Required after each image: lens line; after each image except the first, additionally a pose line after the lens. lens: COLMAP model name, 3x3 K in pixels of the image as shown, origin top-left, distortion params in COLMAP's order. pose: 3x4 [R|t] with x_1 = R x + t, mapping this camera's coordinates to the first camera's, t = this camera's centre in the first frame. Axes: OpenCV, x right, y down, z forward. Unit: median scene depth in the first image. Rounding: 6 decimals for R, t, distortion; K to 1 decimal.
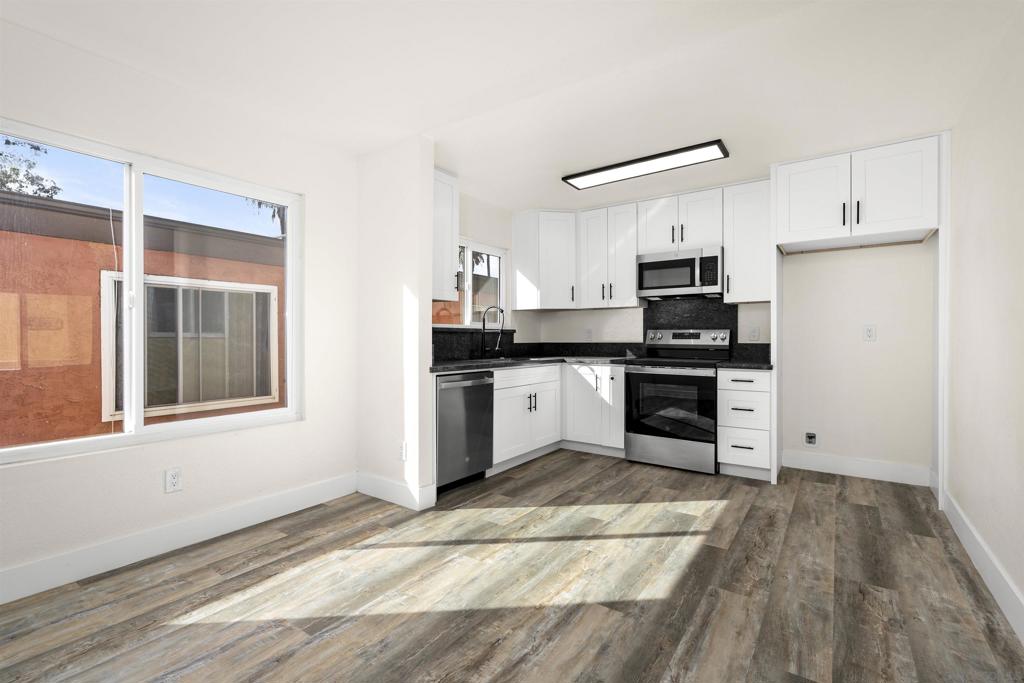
lens RADIAL K [[460.5, 0, 509.8], [0, 460.5, 339.3], [0, 0, 1]] dist [-0.000428, -0.000387]
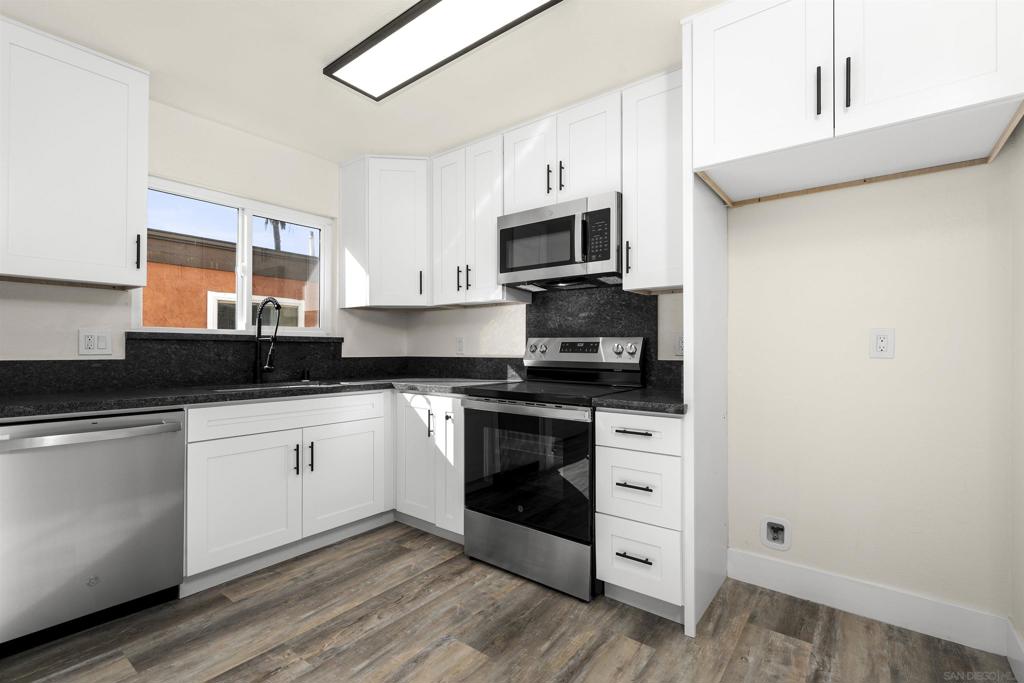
lens RADIAL K [[462.8, 0, 509.9], [0, 462.8, 345.3], [0, 0, 1]] dist [-0.001186, -0.000015]
pose [[0.999181, 0.003444, -0.040316, 0.437438], [-0.003844, 0.999944, -0.009830, -0.005554], [0.040279, 0.009977, 0.999139, 0.525736]]
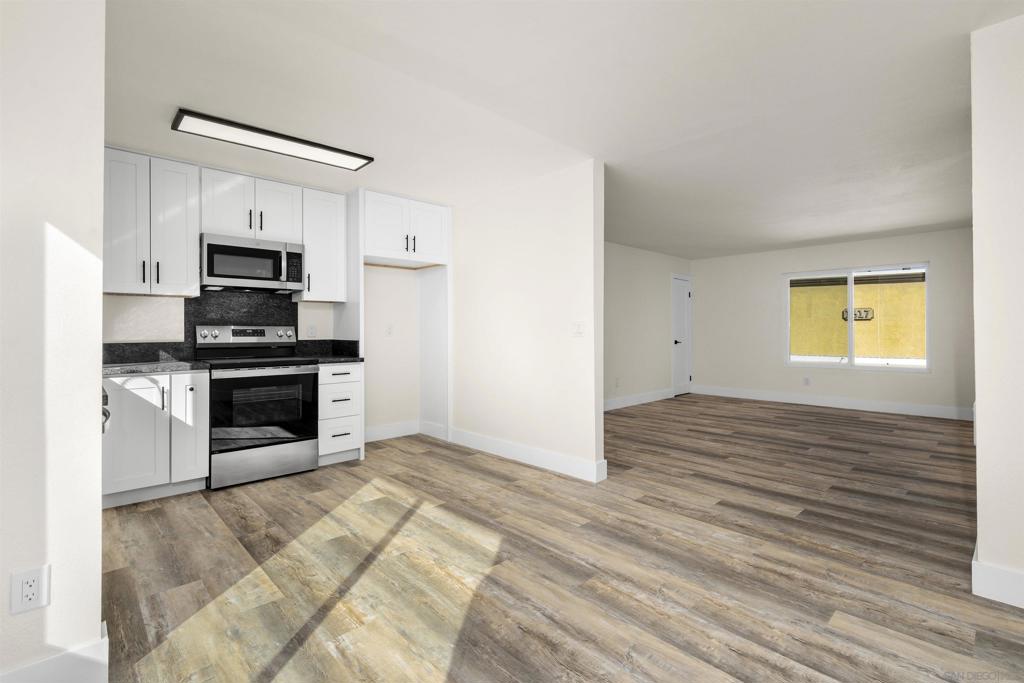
lens RADIAL K [[467.9, 0, 512.1], [0, 467.9, 327.1], [0, 0, 1]] dist [0.000202, 0.000082]
pose [[0.195869, 0.009902, 0.980580, -0.577639], [0.009377, 0.999884, -0.011970, -0.004413], [-0.980585, 0.011540, 0.195753, 0.436942]]
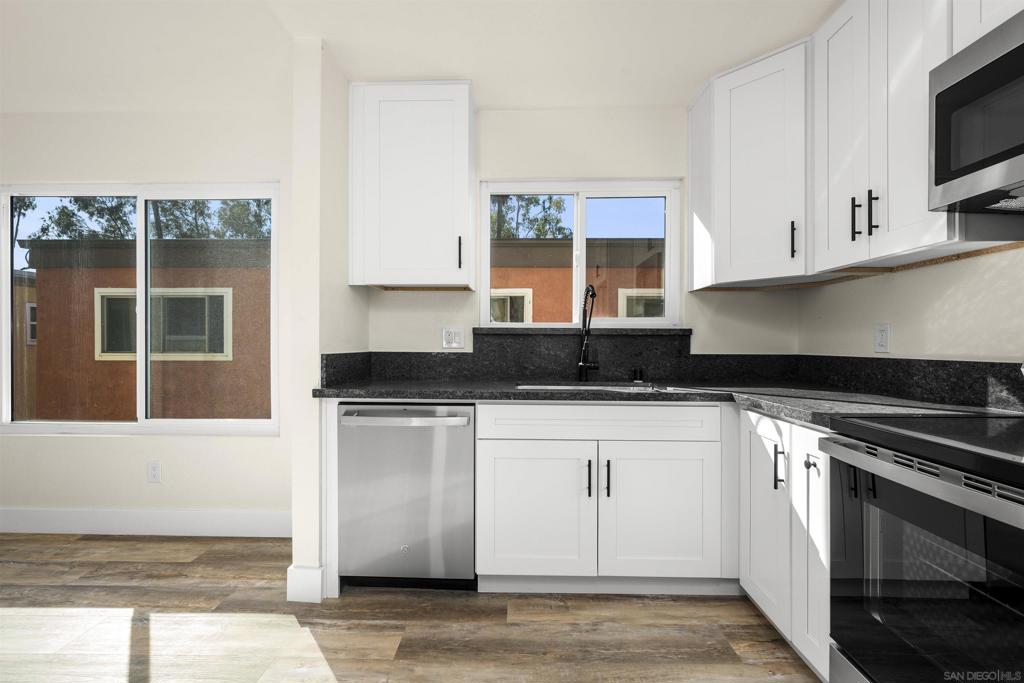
lens RADIAL K [[462.8, 0, 509.9], [0, 462.8, 345.3], [0, 0, 1]] dist [-0.001186, -0.000015]
pose [[0.564338, 0.009457, -0.825490, 0.510355], [-0.005586, 0.999955, 0.007637, -0.007261], [0.825525, 0.000301, 0.564365, 0.834633]]
